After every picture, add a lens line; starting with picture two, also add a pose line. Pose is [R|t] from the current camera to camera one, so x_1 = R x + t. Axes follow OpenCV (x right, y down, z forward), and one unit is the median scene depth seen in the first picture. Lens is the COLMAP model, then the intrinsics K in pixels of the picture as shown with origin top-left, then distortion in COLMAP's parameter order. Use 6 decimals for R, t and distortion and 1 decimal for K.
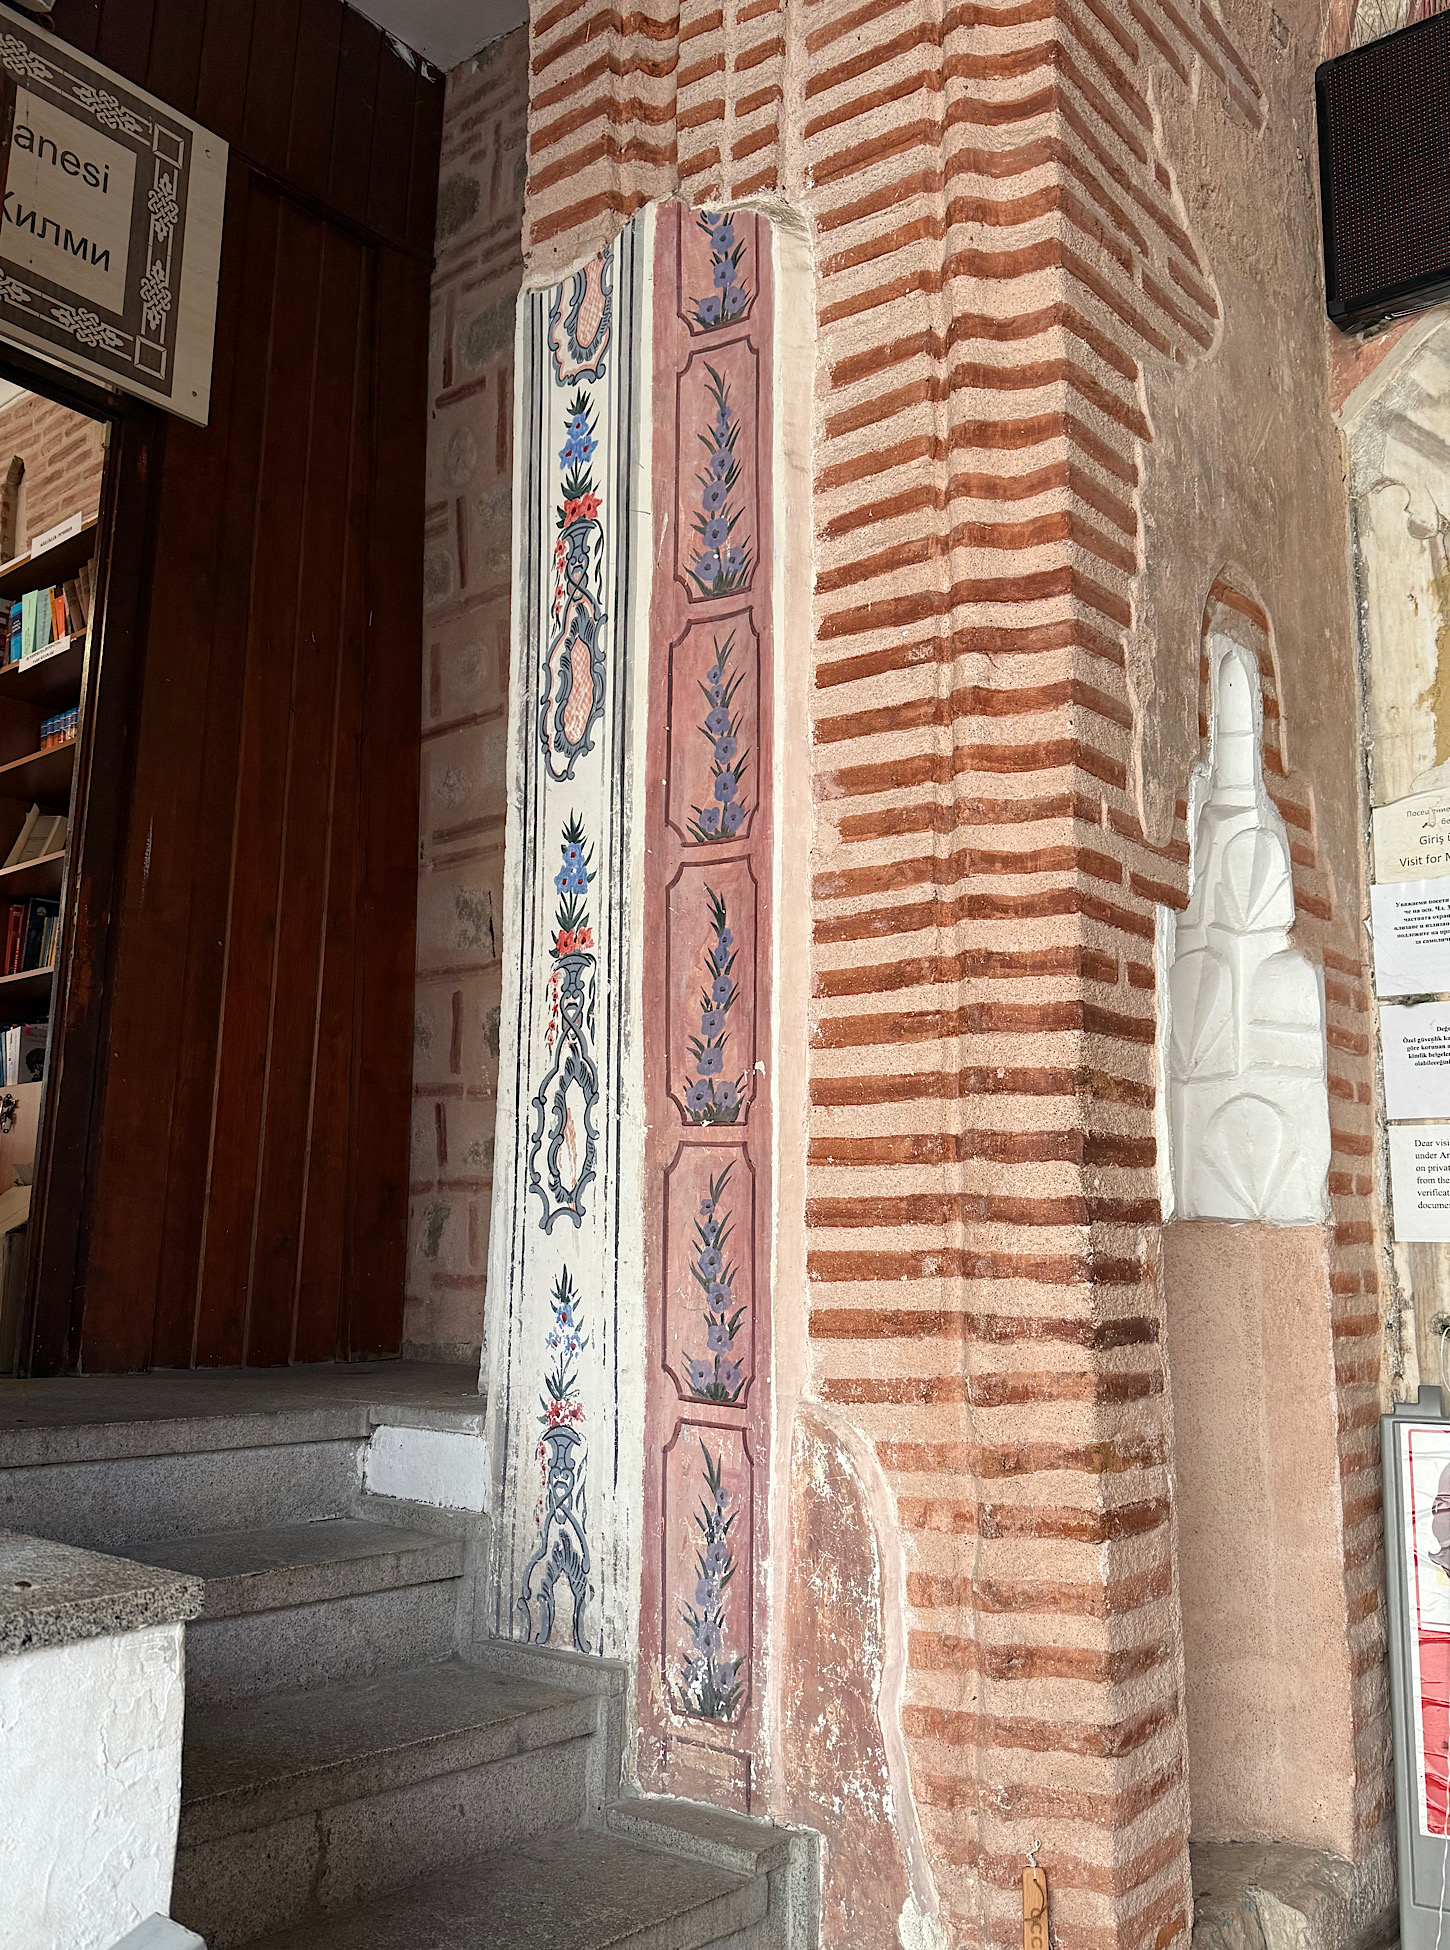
lens RADIAL K [[1572.6, 0, 725.0], [0, 1572.6, 975.0], [0, 0, 1]] dist [0.171372, -0.360665]
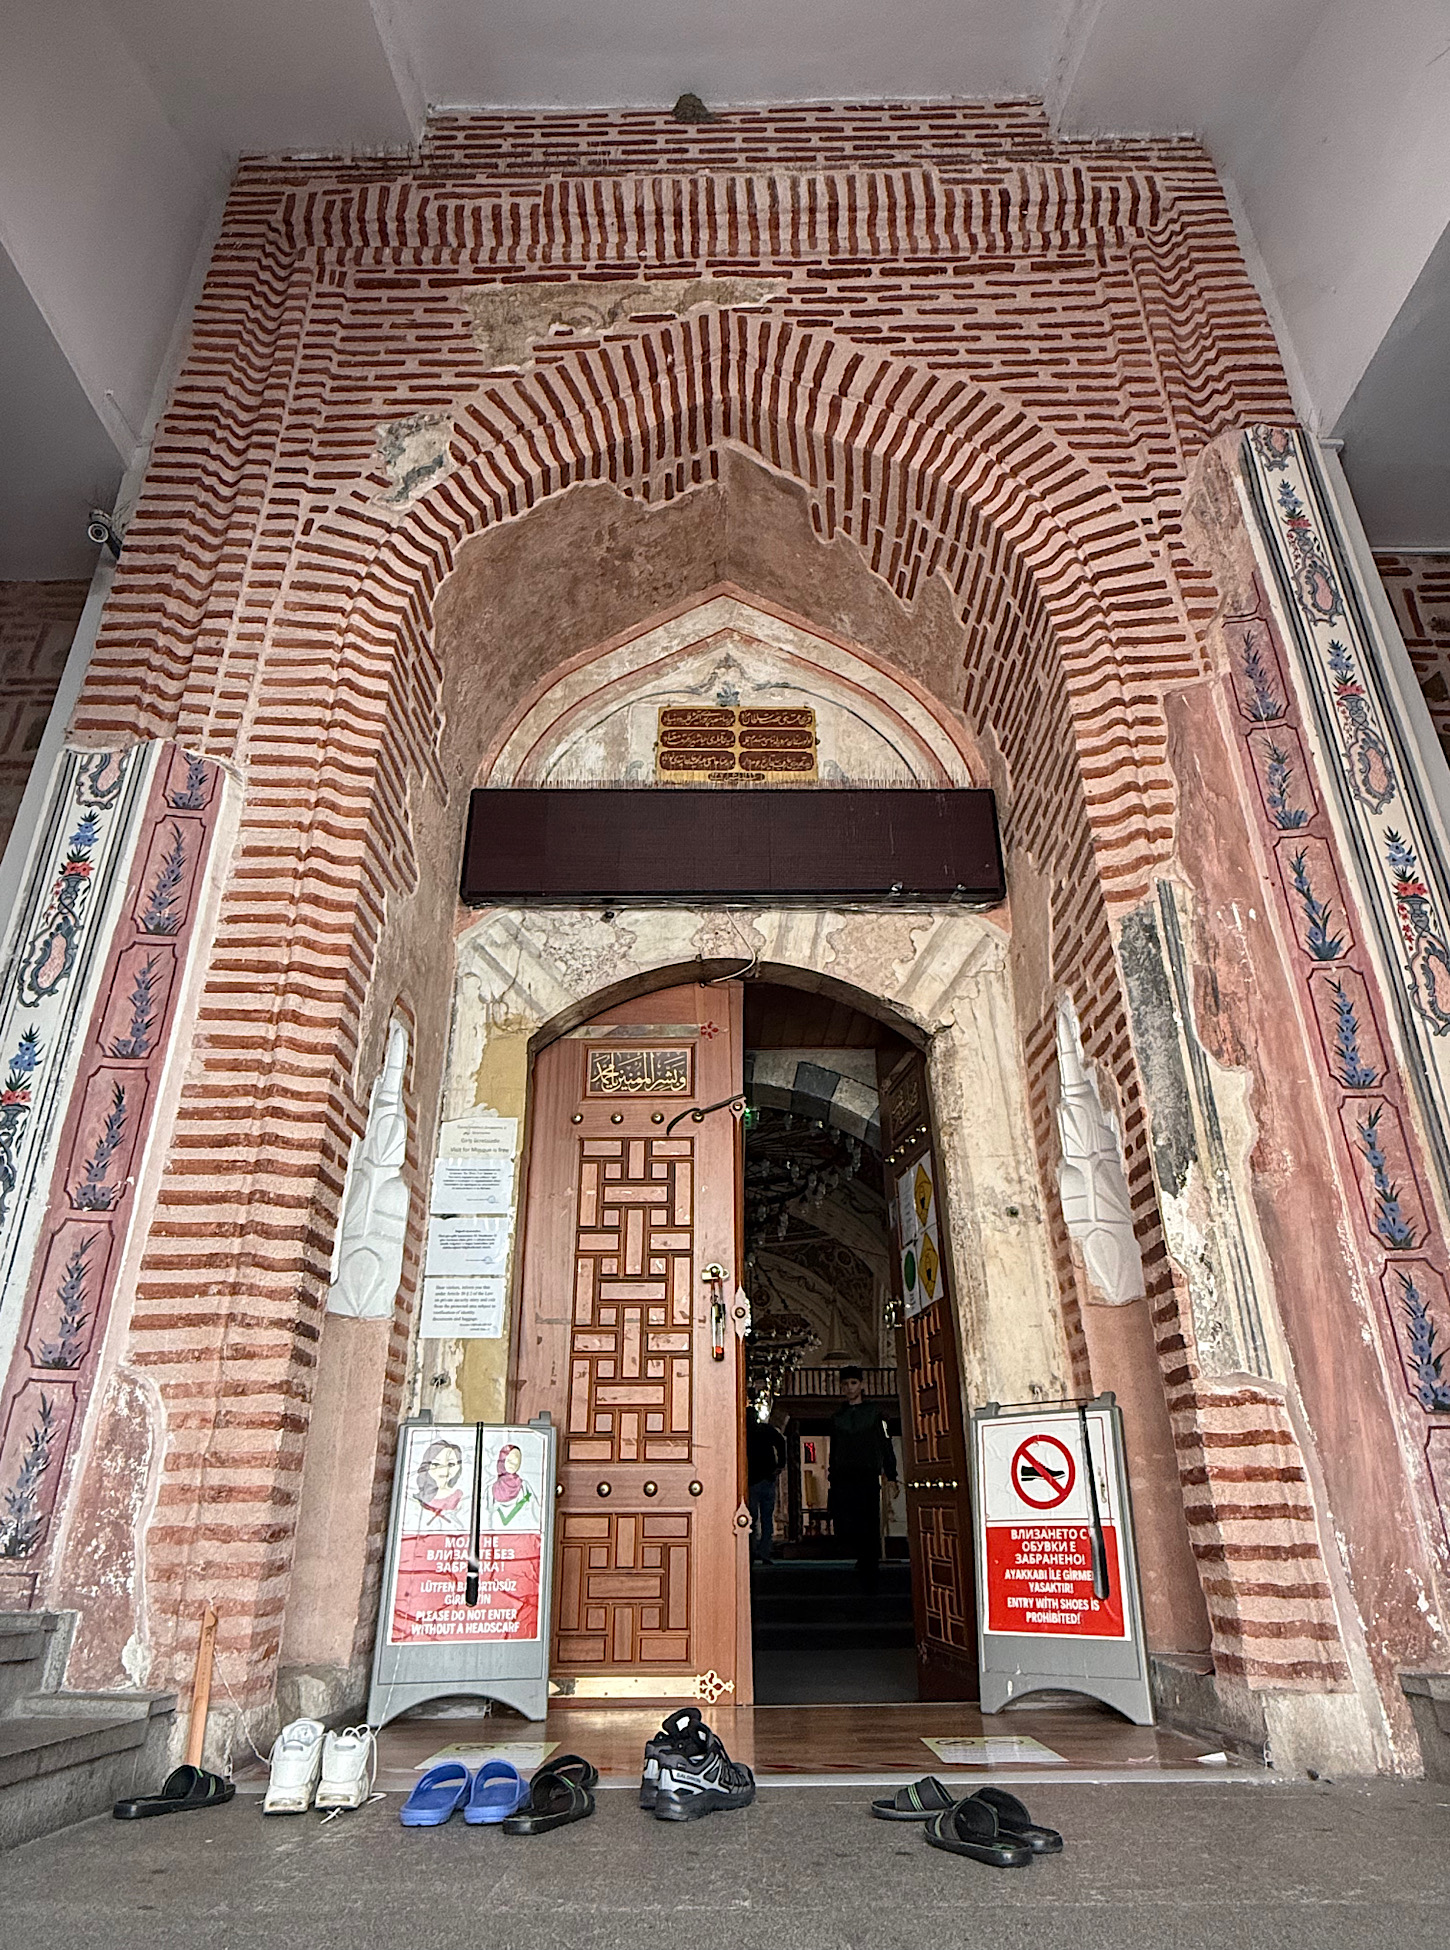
lens RADIAL K [[1113.8, 0, 738.6], [0, 1113.8, 1001.8], [0, 0, 1]] dist [0.000061, 0.001156]
pose [[0.765089, 0.248421, 0.594076, -0.258436], [-0.081381, 0.952492, -0.293490, 0.184067], [-0.638761, 0.176200, 0.748958, -0.458061]]
